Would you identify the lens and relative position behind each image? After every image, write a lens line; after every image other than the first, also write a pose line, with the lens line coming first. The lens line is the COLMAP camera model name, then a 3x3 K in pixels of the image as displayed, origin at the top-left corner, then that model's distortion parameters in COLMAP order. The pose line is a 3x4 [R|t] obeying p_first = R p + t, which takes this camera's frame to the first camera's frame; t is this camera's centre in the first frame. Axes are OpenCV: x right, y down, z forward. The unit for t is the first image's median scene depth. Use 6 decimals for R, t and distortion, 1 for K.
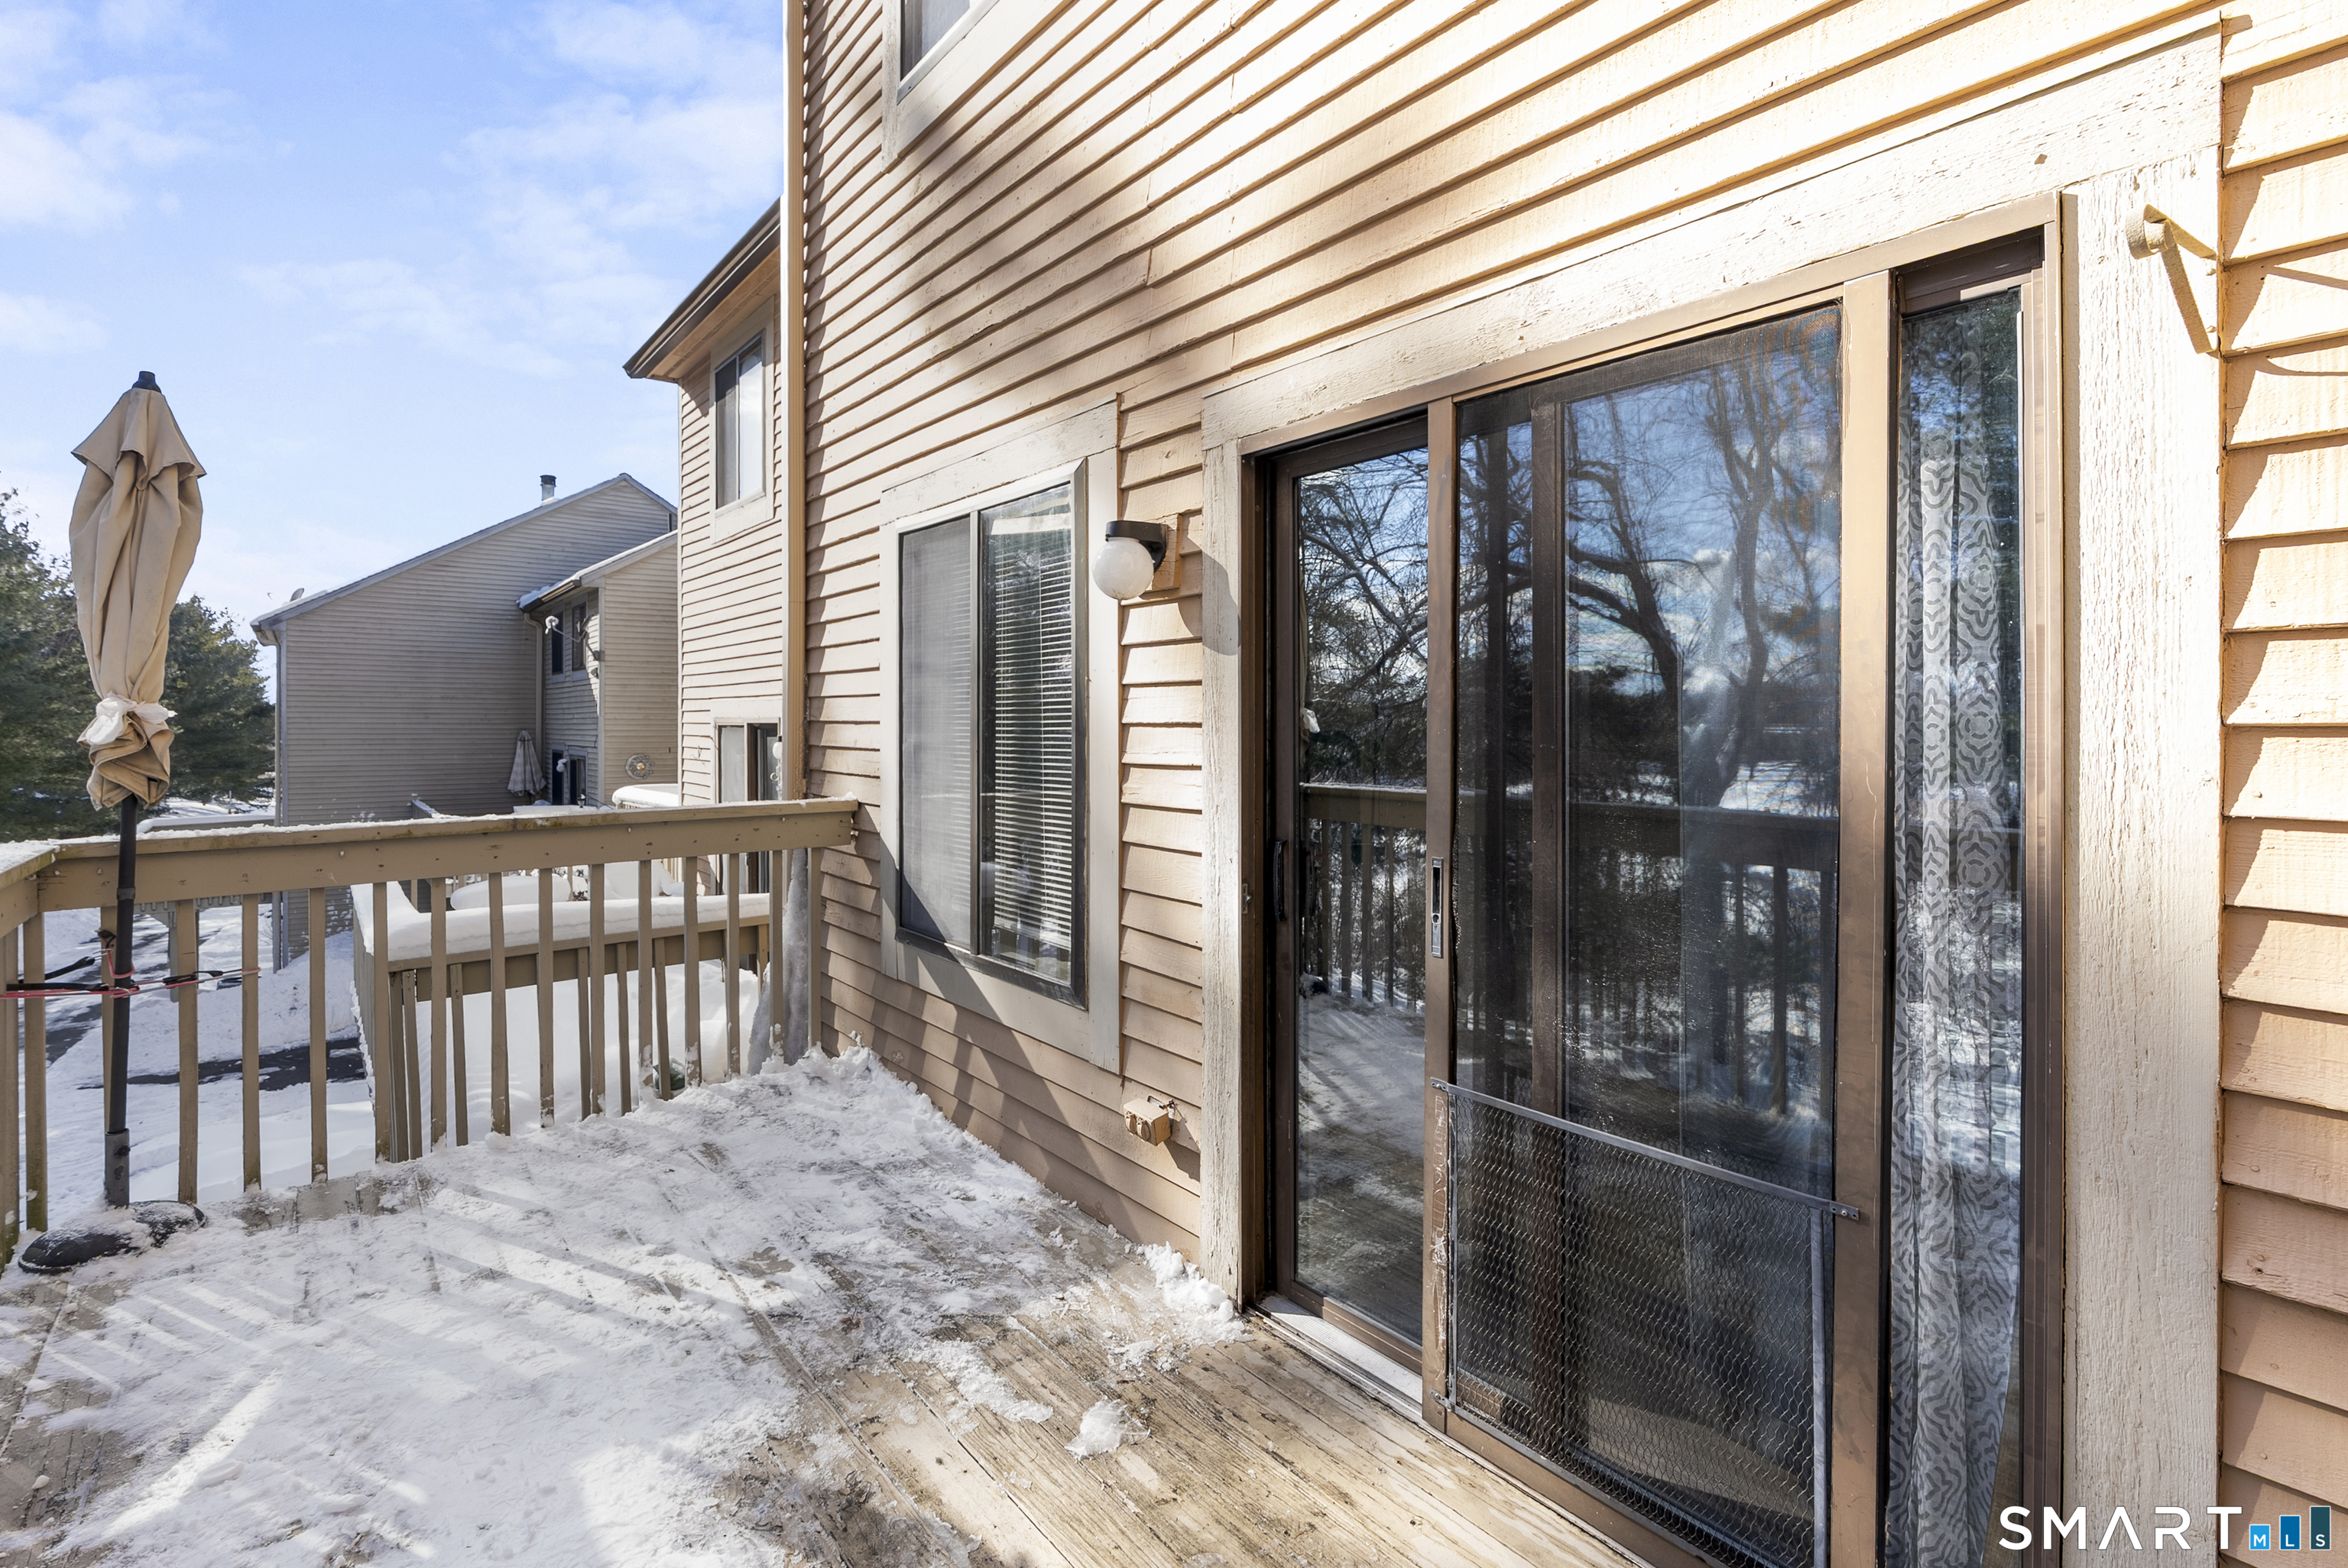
lens RADIAL K [[1083.8, 0, 1167.5], [0, 1083.8, 749.2], [0, 0, 1]] dist [-0.009869, 0.000740]
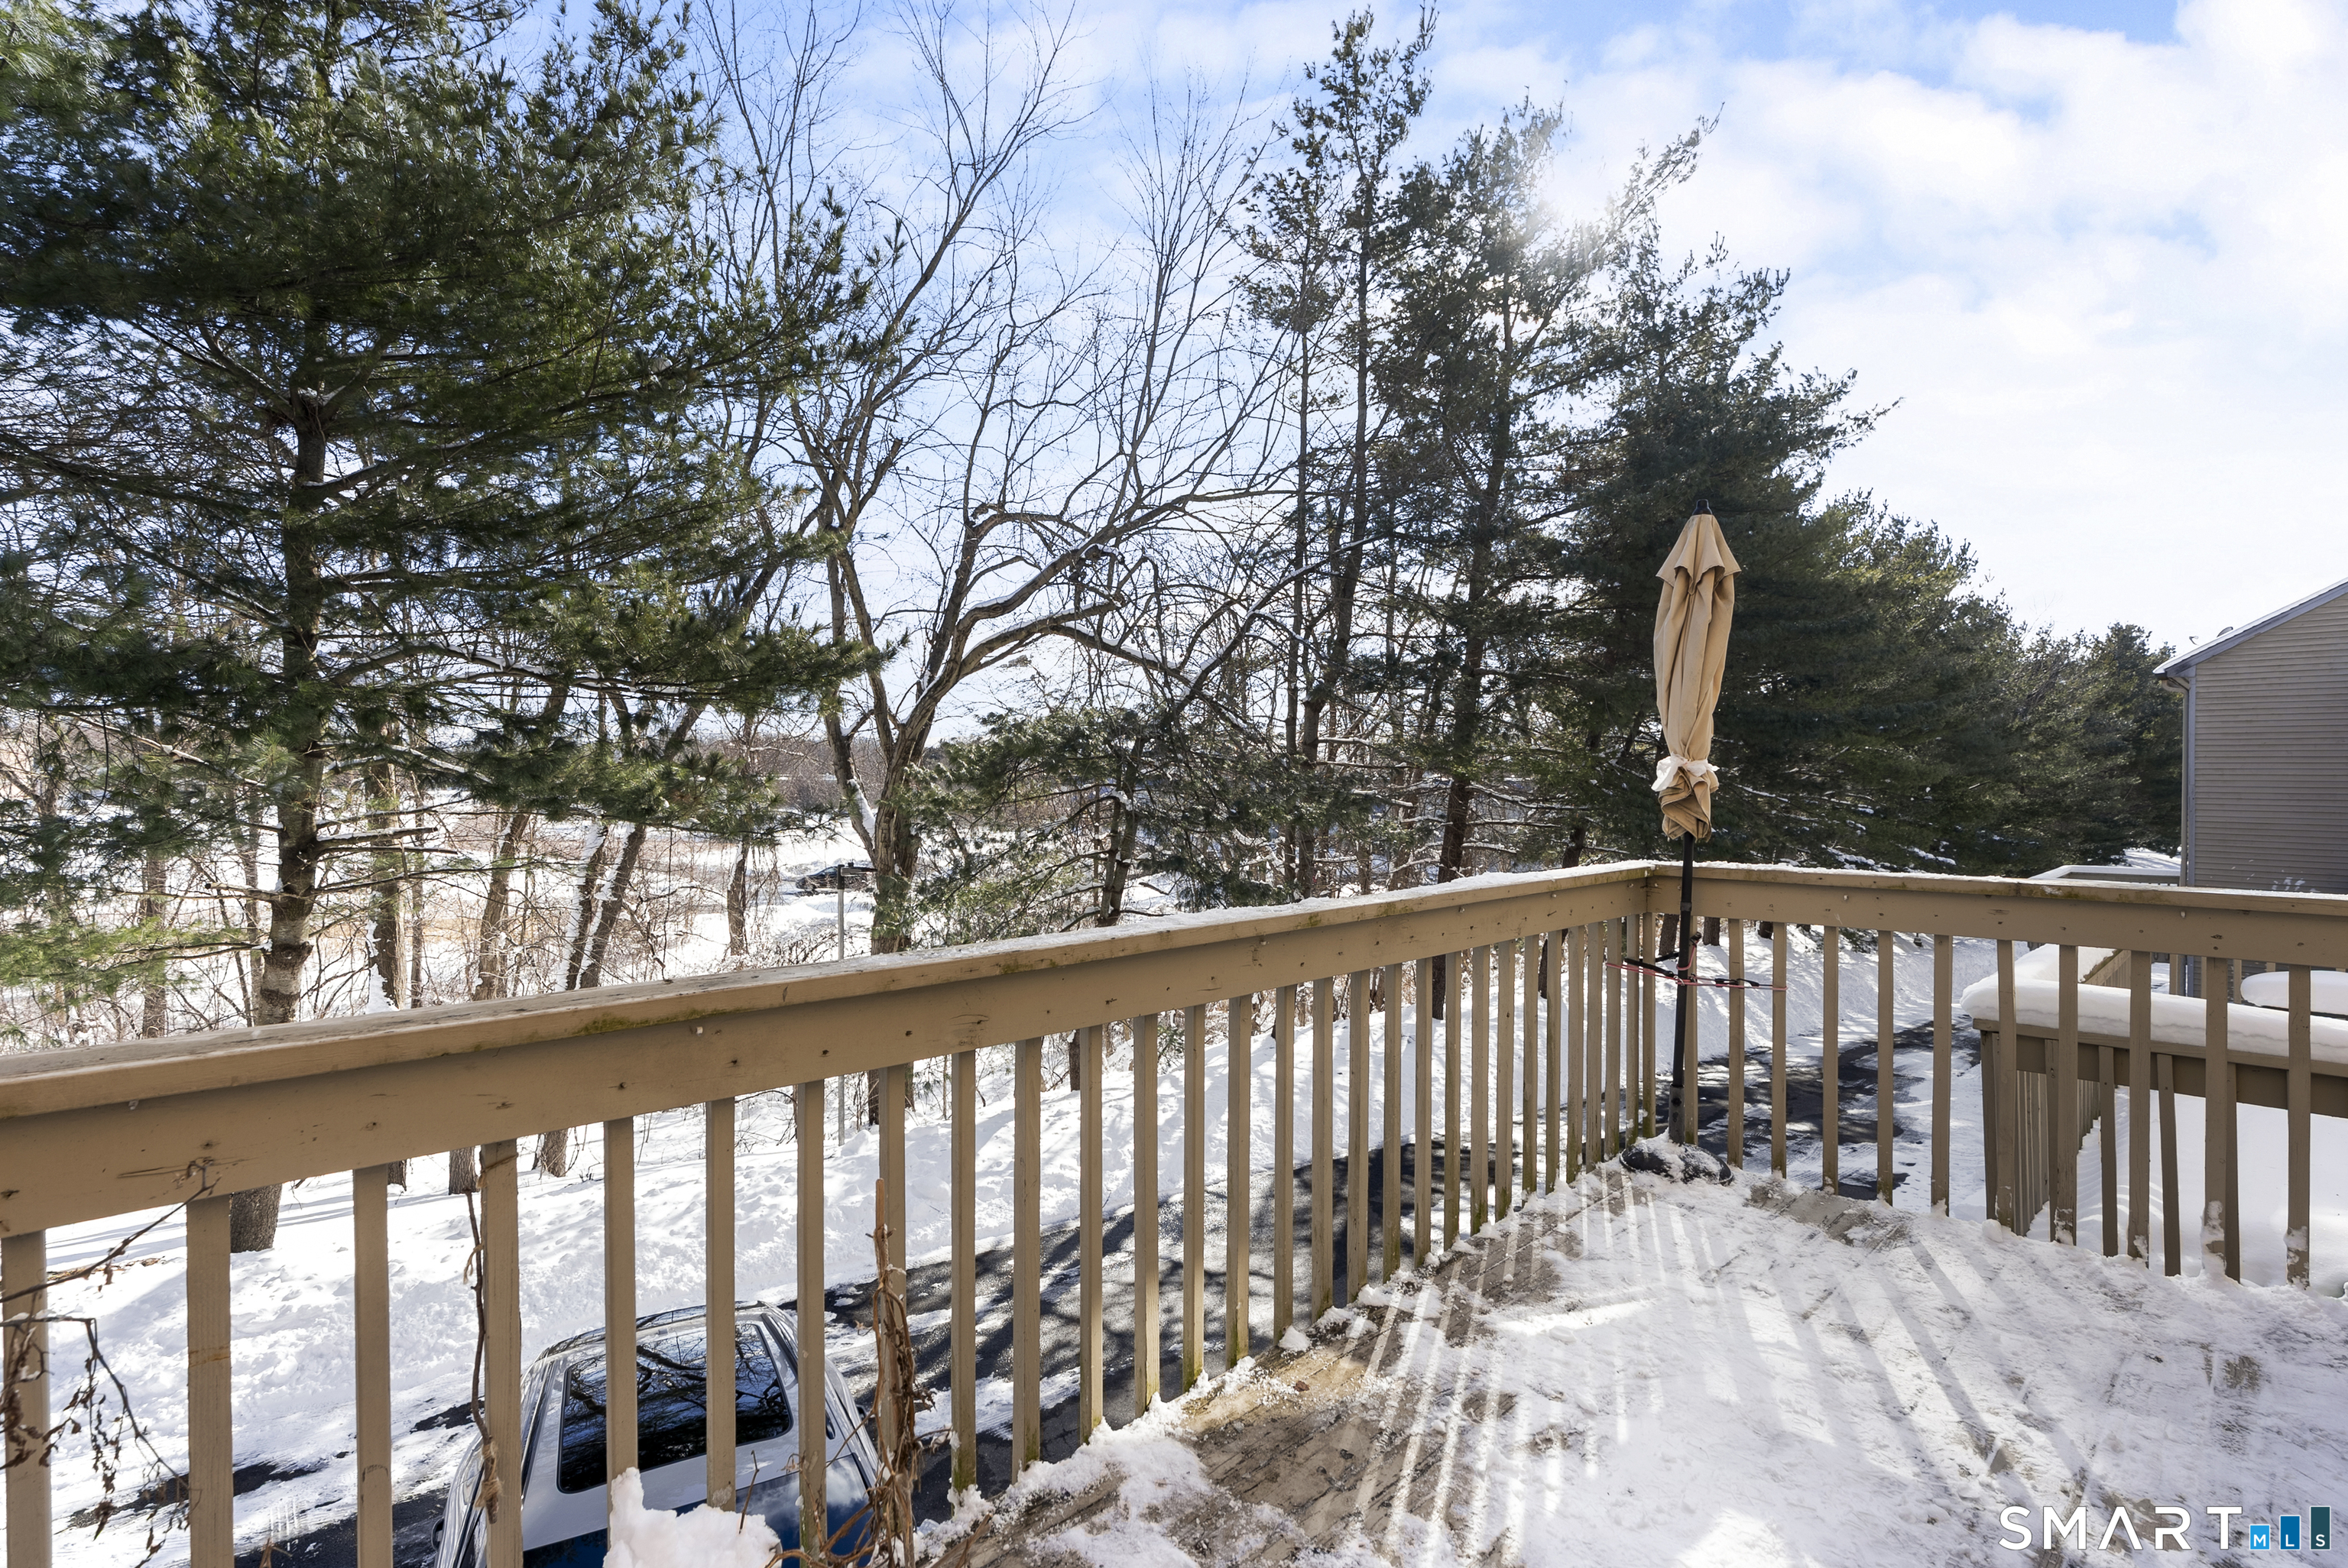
lens RADIAL K [[1064.3, 0, 1156.9], [0, 1064.3, 780.0], [0, 0, 1]] dist [-0.002120, 0.000767]
pose [[0.071191, 0.005944, -0.997445, 0.281891], [-0.024945, 0.999680, 0.004177, -0.009025], [0.997151, 0.024584, 0.071316, 0.261506]]
